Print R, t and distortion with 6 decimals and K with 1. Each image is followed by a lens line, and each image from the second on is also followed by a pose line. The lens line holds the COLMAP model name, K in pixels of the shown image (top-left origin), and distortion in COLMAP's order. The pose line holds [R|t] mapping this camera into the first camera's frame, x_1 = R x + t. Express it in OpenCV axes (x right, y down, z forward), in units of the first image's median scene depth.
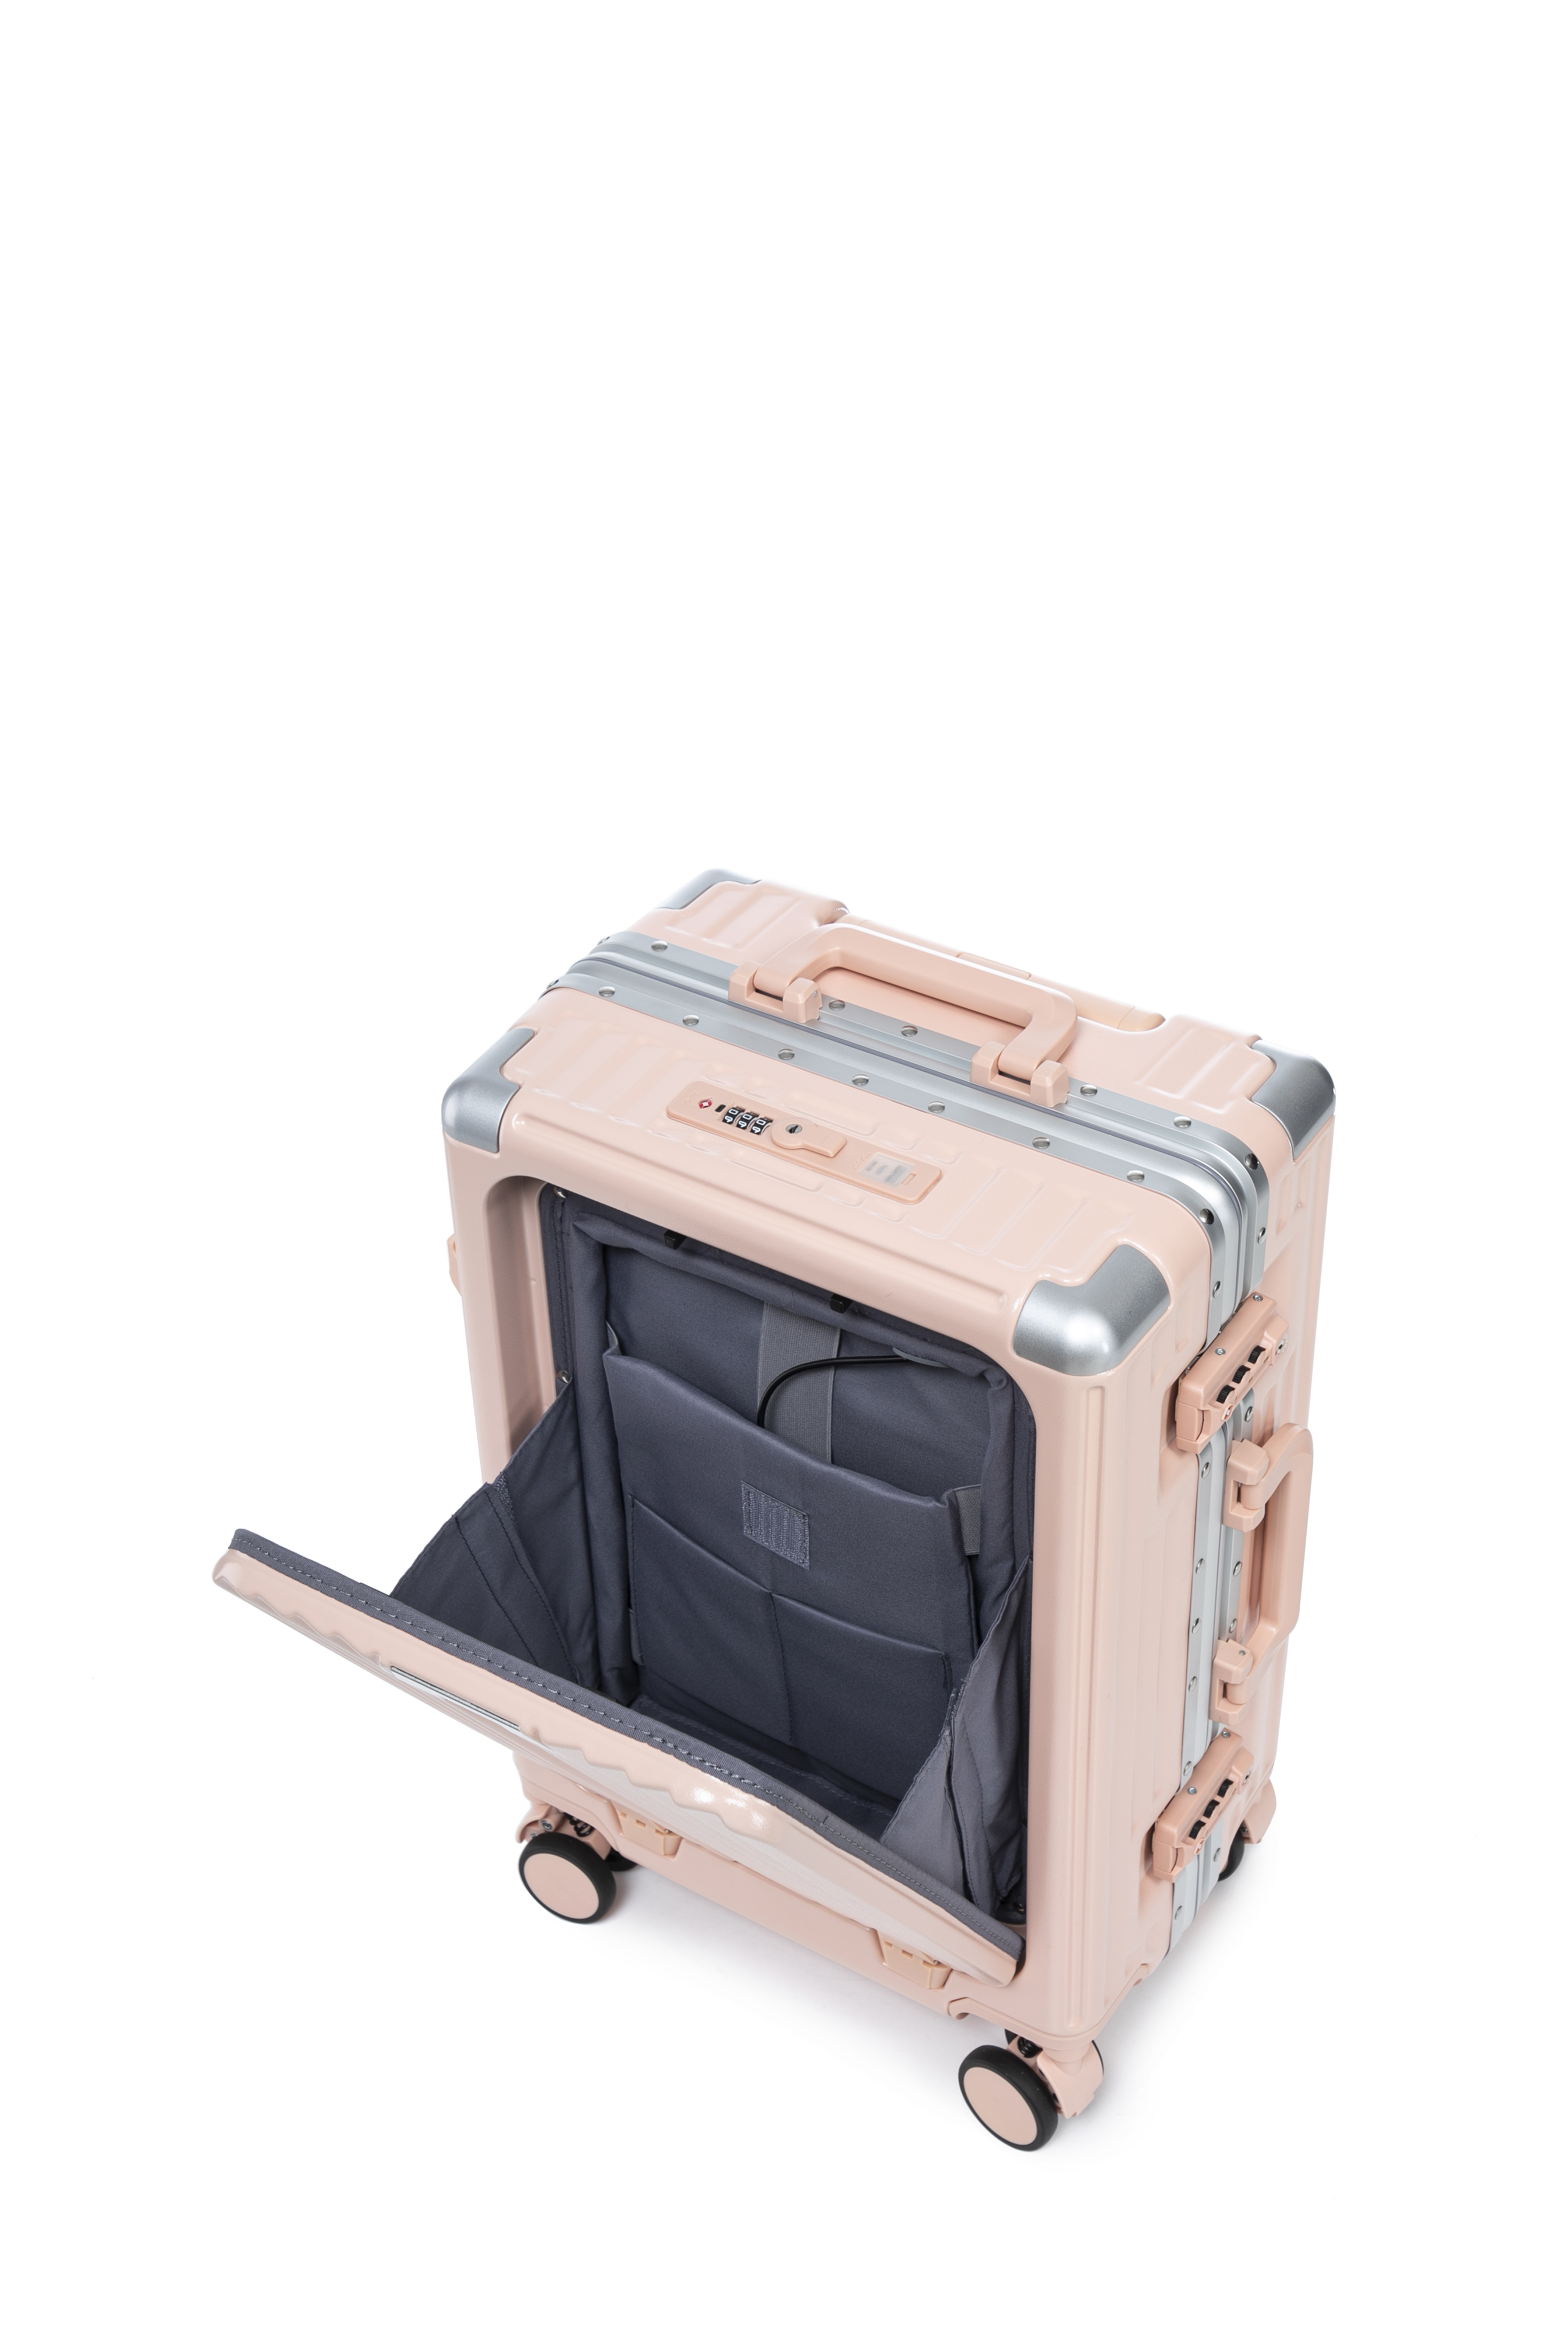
lens RADIAL K [[3378.2, 0, 782.9], [0, 3378.2, 1176.4], [0, 0, 1]] dist [-0.045921, 0.000000]
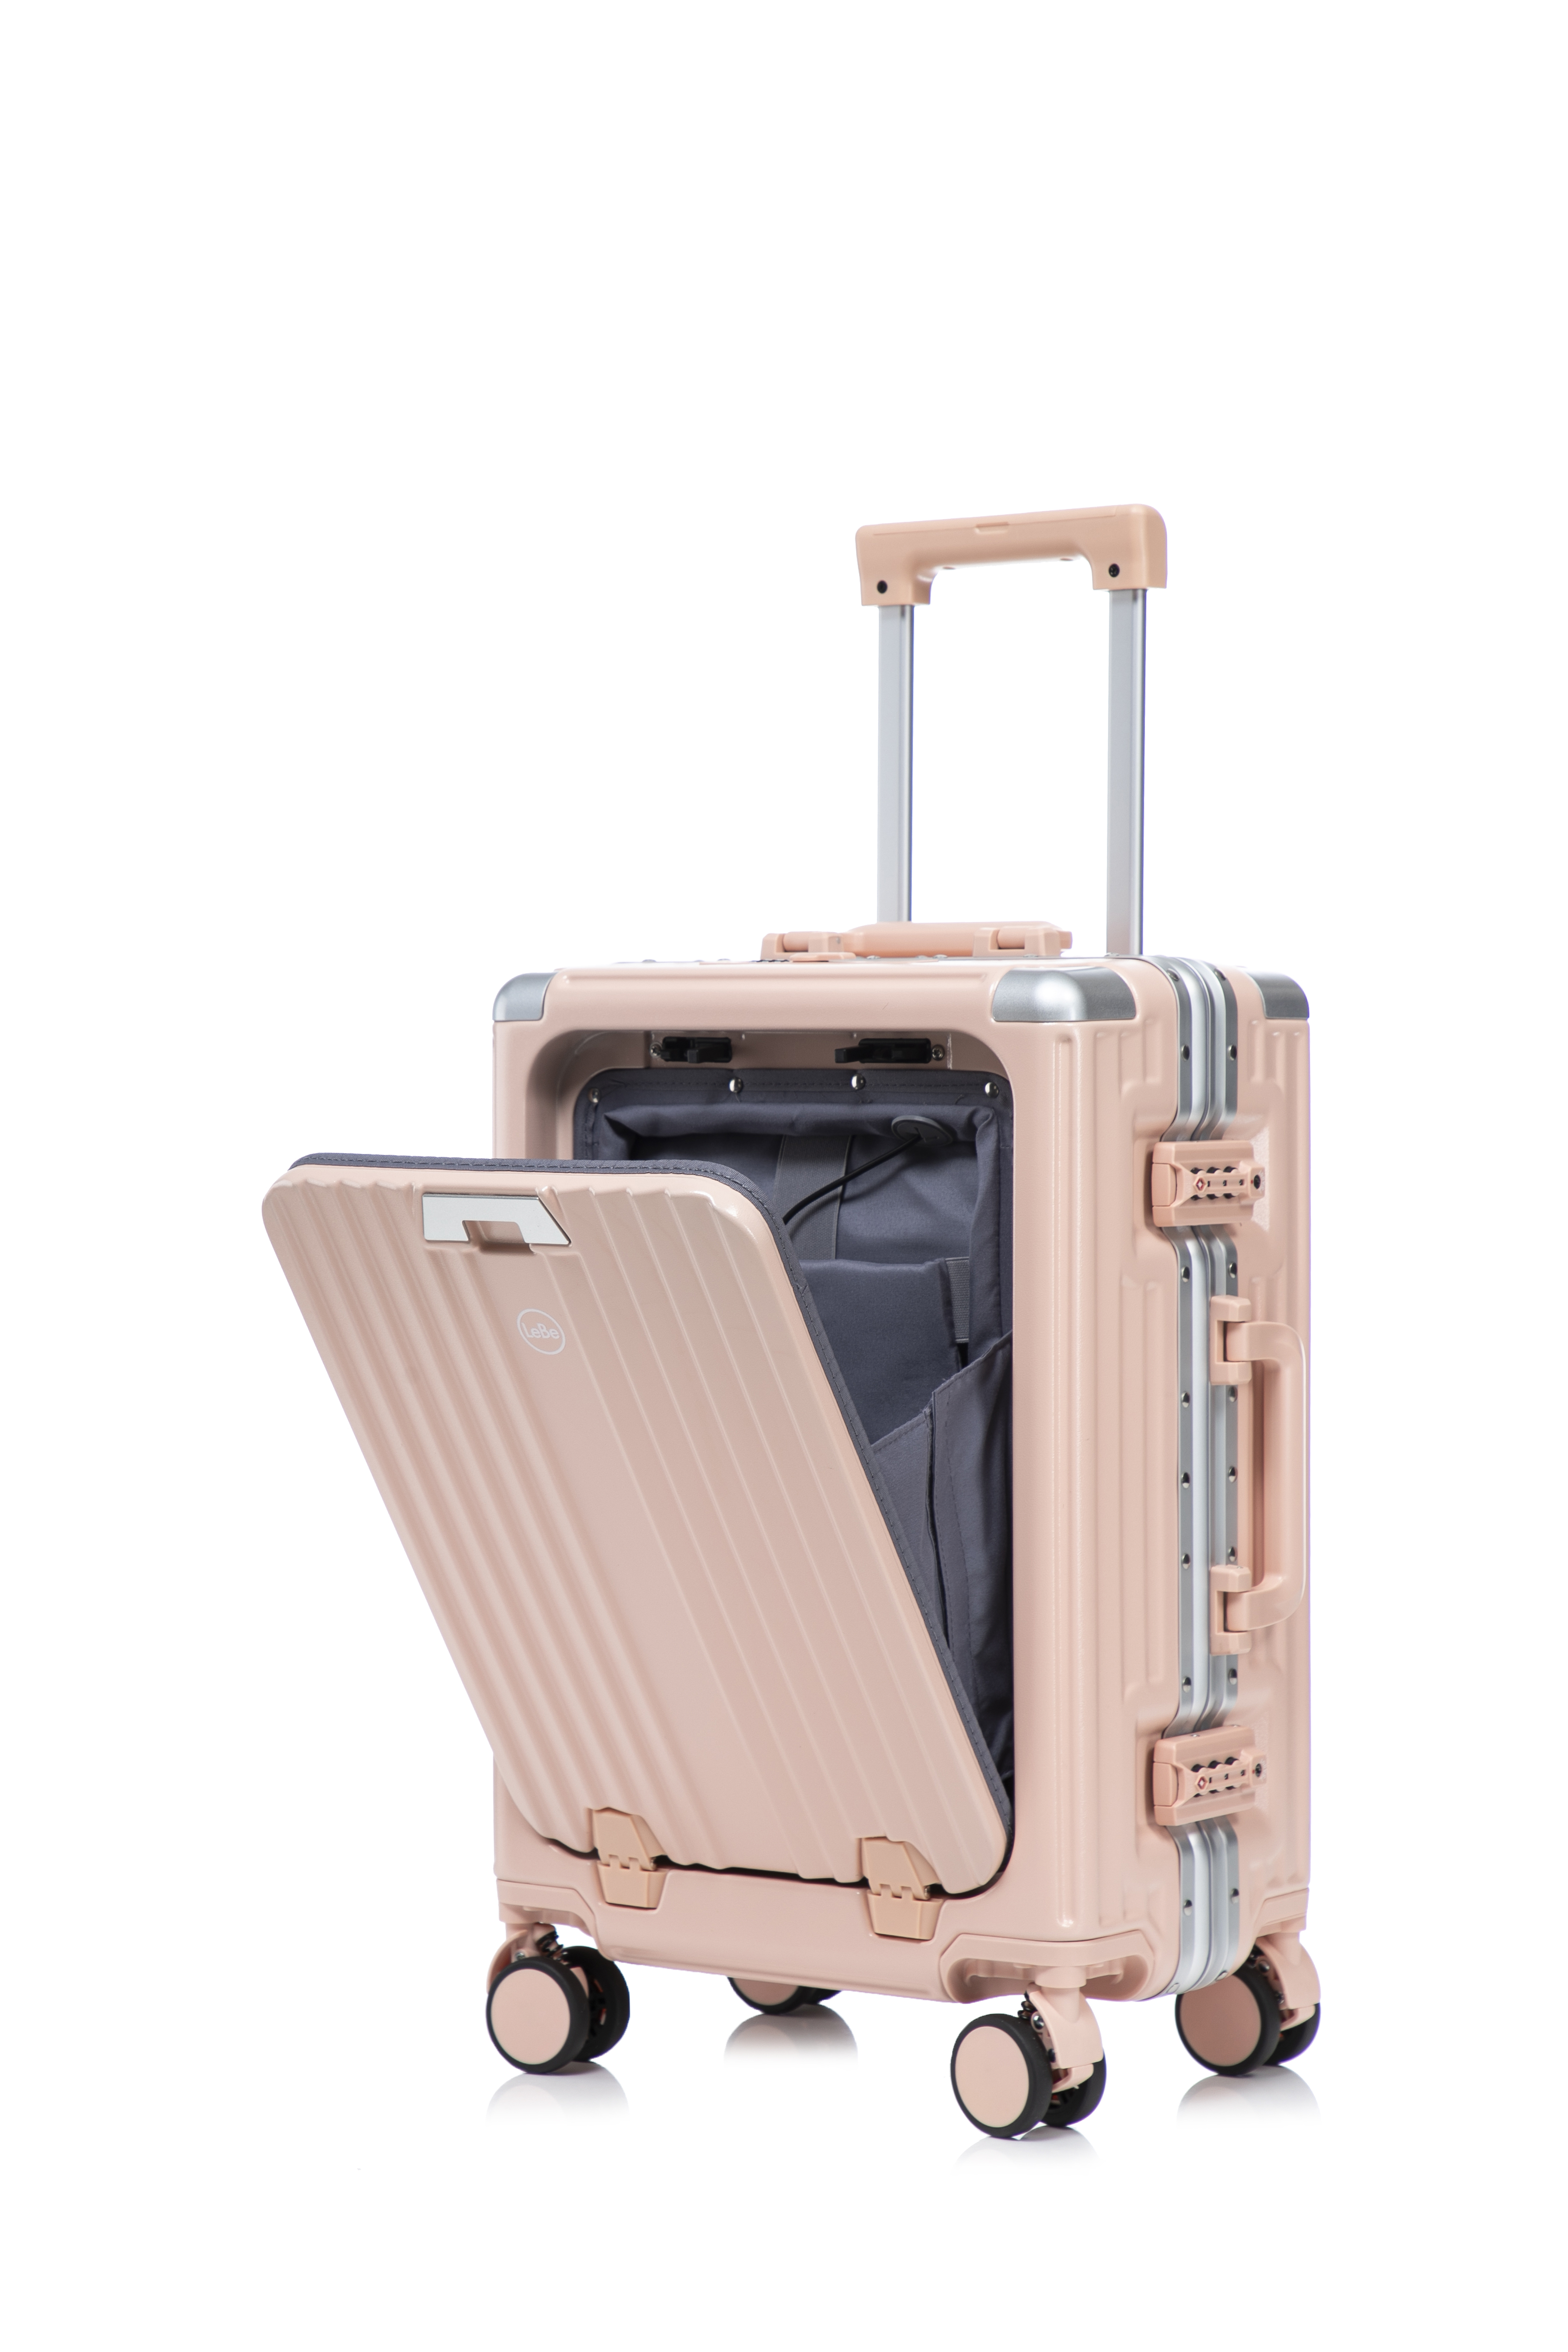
lens RADIAL K [[6325.0, 0, 771.1], [0, 6325.0, 1169.4], [0, 0, 1]] dist [0.766527, 0.000000]
pose [[0.998209, 0.031681, -0.050744, 0.094334], [-0.055199, 0.814749, -0.577181, 1.200841], [0.023058, 0.578948, 0.815038, -0.636939]]
